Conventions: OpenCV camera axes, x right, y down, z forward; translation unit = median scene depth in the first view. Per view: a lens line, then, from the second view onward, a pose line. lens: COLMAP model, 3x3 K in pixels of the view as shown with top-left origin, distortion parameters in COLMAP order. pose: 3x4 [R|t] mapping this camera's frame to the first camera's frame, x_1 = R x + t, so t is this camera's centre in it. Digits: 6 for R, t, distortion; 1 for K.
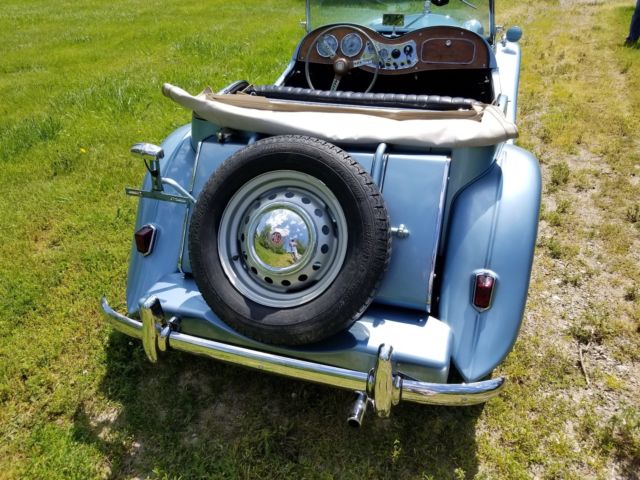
lens RADIAL K [[512.2, 0, 326.0], [0, 512.2, 237.8], [0, 0, 1]] dist [0.020771, -0.042191]
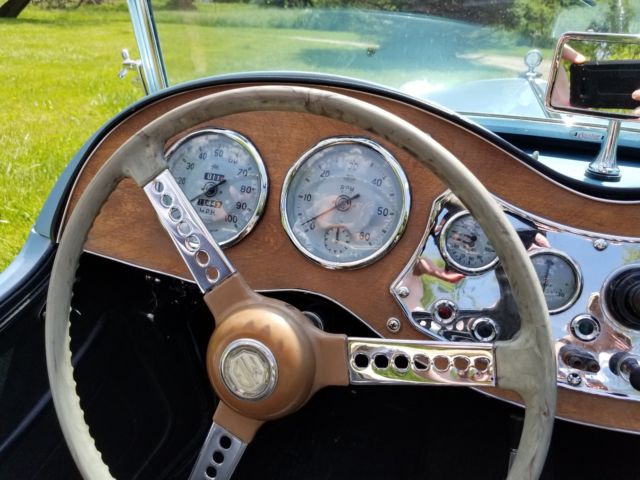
lens RADIAL K [[512.2, 0, 324.5], [0, 512.2, 237.7], [0, 0, 1]] dist [0.020771, -0.042191]
pose [[0.997150, 0.074704, 0.010588, 0.043786], [-0.072973, 0.990528, -0.116319, -0.352277], [-0.019177, 0.115214, 0.993156, 0.855310]]
